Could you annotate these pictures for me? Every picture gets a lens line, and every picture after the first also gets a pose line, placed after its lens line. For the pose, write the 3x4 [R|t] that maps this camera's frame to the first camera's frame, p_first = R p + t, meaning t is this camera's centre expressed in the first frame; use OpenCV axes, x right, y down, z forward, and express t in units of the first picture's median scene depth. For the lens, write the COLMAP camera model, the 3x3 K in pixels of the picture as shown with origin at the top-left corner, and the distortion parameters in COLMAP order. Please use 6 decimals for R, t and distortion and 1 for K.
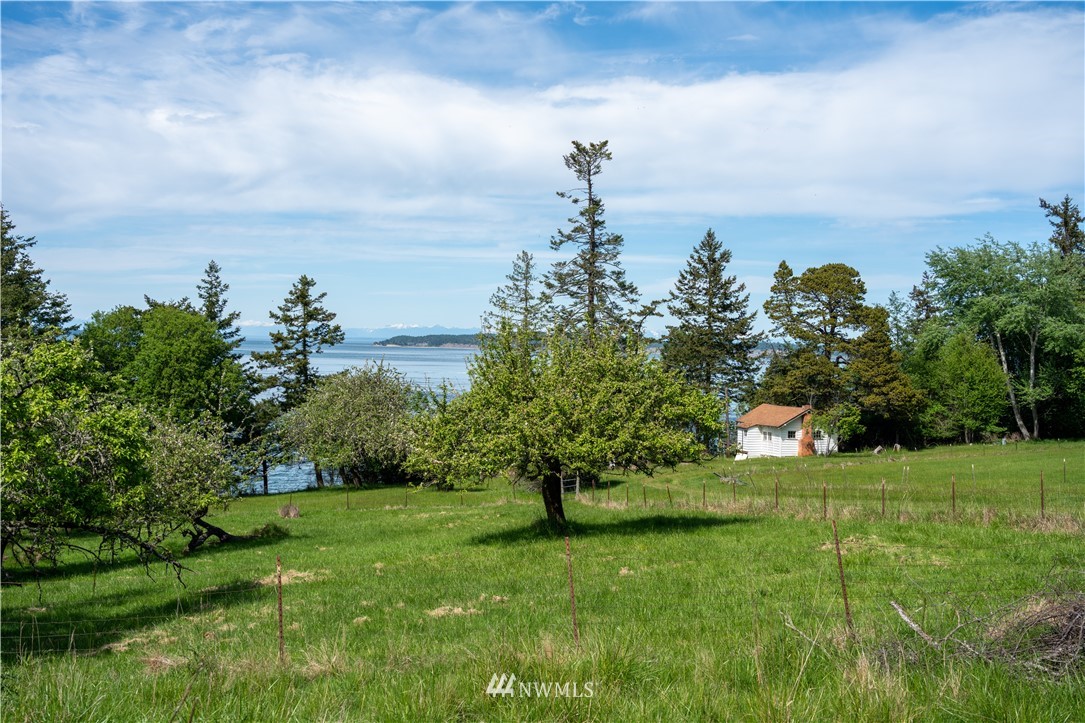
lens RADIAL K [[1124.5, 0, 542.5], [0, 1124.5, 361.5], [0, 0, 1]] dist [0.022686, 0.035958]
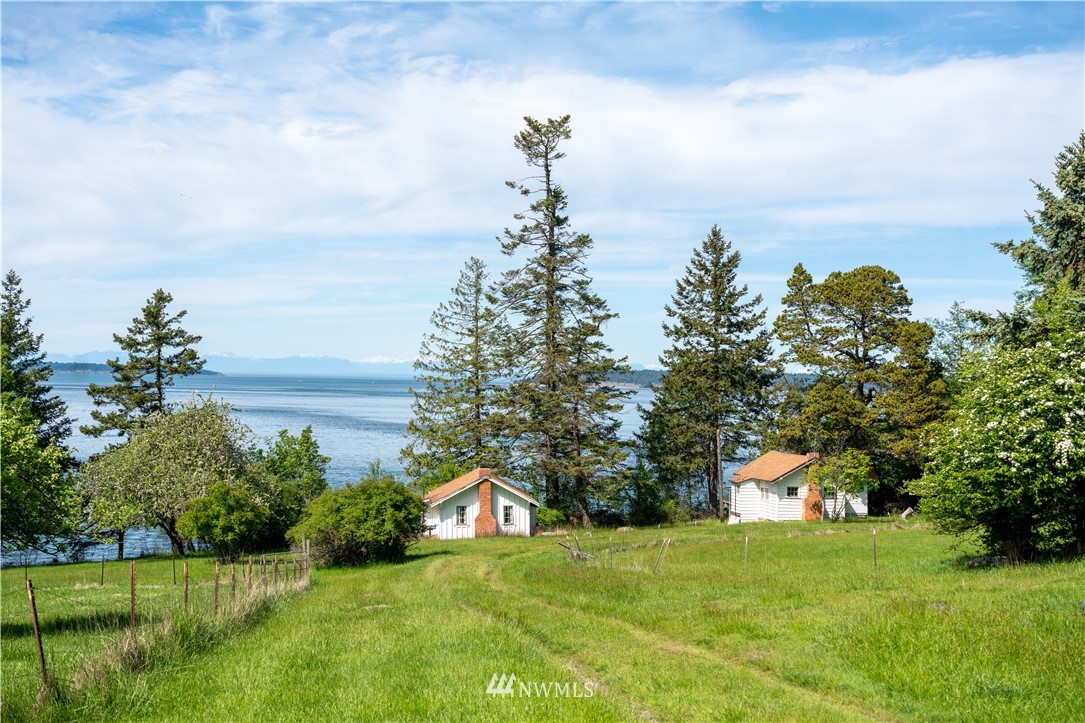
lens RADIAL K [[1305.5, 0, 542.5], [0, 1305.5, 361.5], [0, 0, 1]] dist [0.024082, 0.024359]
pose [[0.990395, -0.006927, -0.138094, 0.164289], [0.002582, 0.999497, -0.031615, 0.004679], [0.138243, 0.030955, 0.989914, 0.099268]]
